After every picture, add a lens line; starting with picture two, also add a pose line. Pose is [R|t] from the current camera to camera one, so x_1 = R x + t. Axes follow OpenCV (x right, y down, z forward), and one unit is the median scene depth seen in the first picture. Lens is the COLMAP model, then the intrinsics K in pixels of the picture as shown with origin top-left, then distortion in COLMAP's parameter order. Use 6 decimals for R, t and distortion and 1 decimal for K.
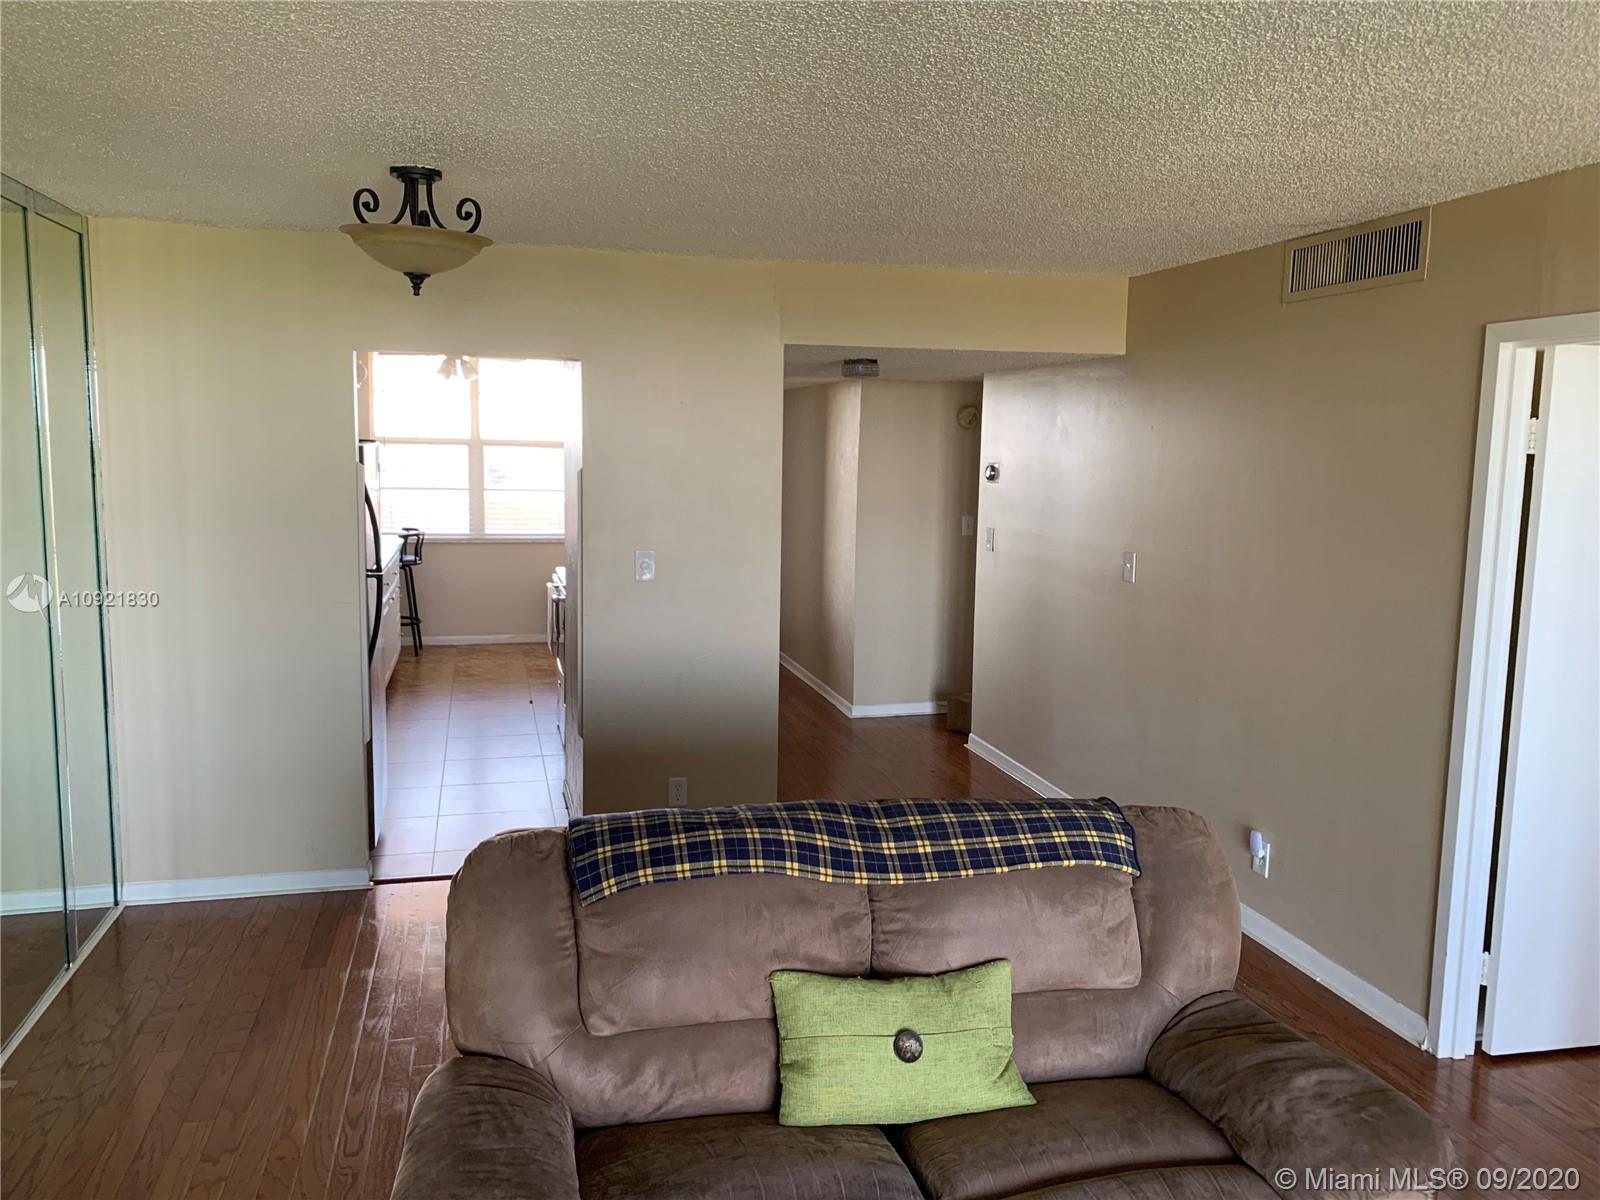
lens RADIAL K [[1231.9, 0, 800.0], [0, 1231.9, 600.0], [0, 0, 1]] dist [0.001095, 0.000324]
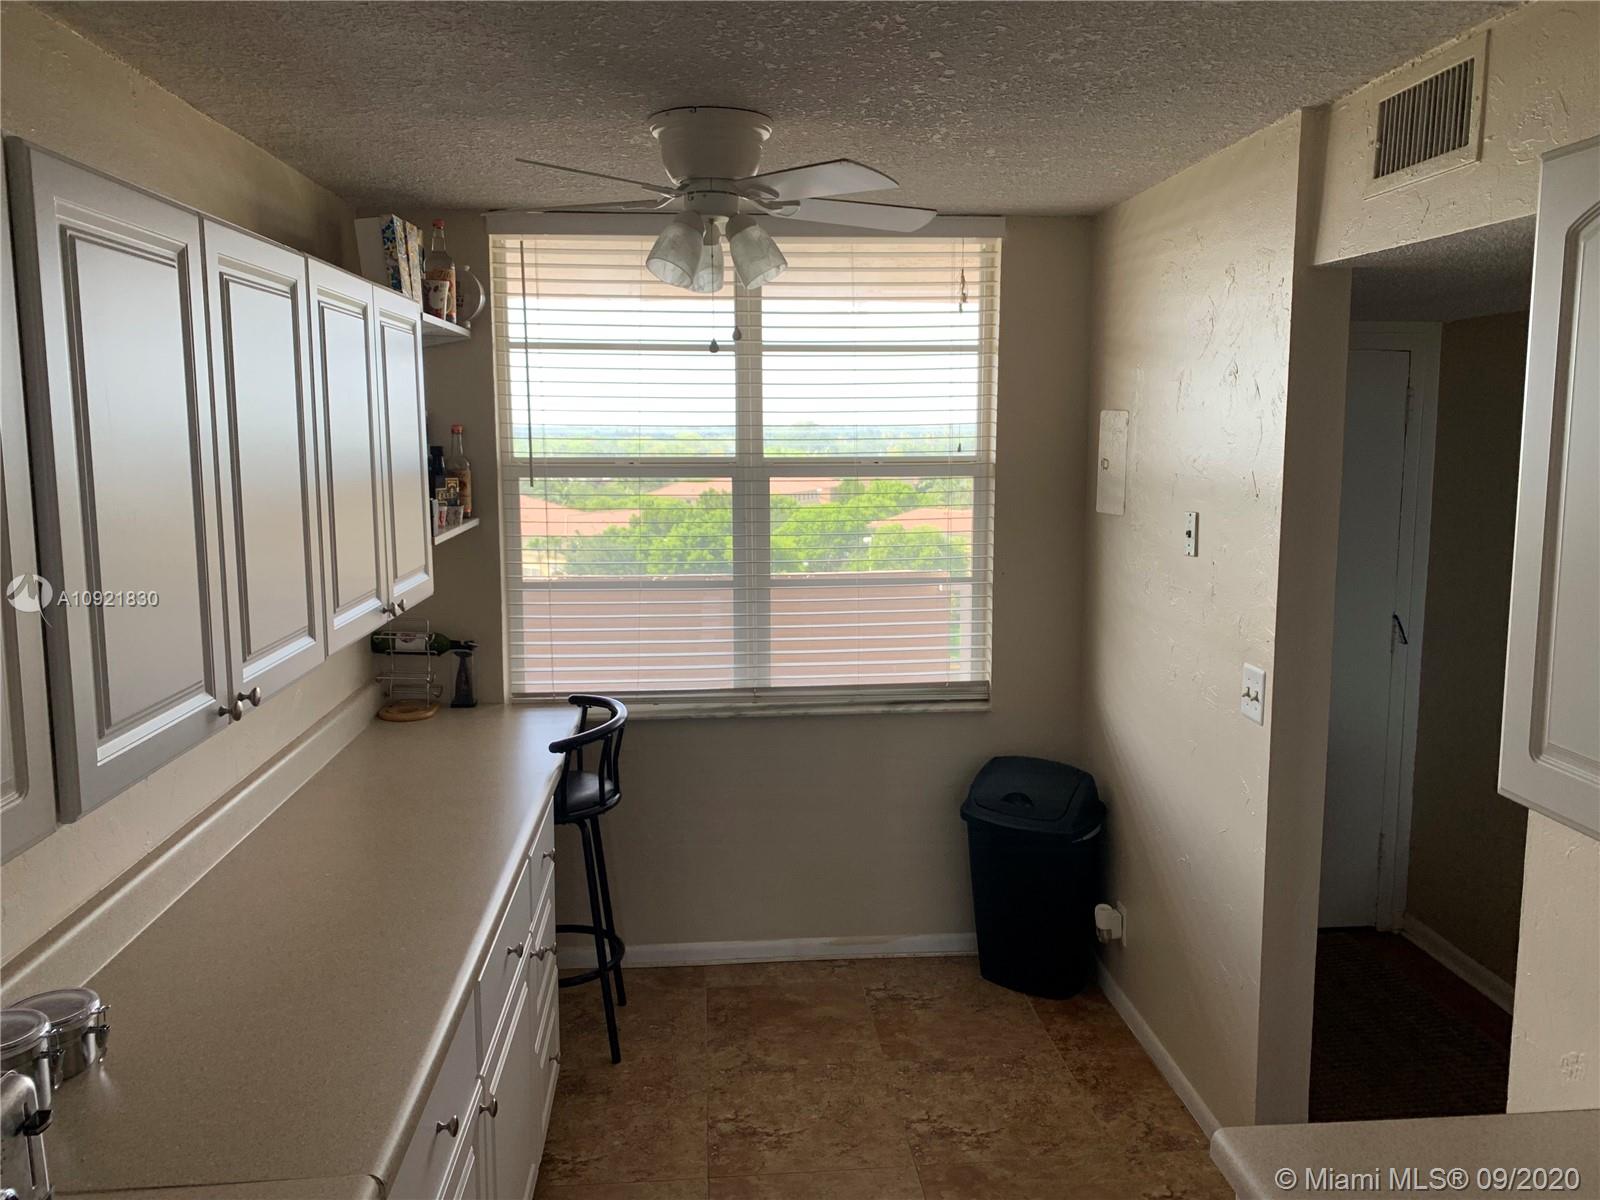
lens RADIAL K [[1231.9, 0, 800.0], [0, 1231.9, 600.0], [0, 0, 1]] dist [0.001095, 0.000324]
pose [[0.985686, 0.003508, -0.168556, -0.180862], [-0.001292, 0.999911, 0.013250, -0.090084], [0.168587, -0.012843, 0.985603, 0.612522]]
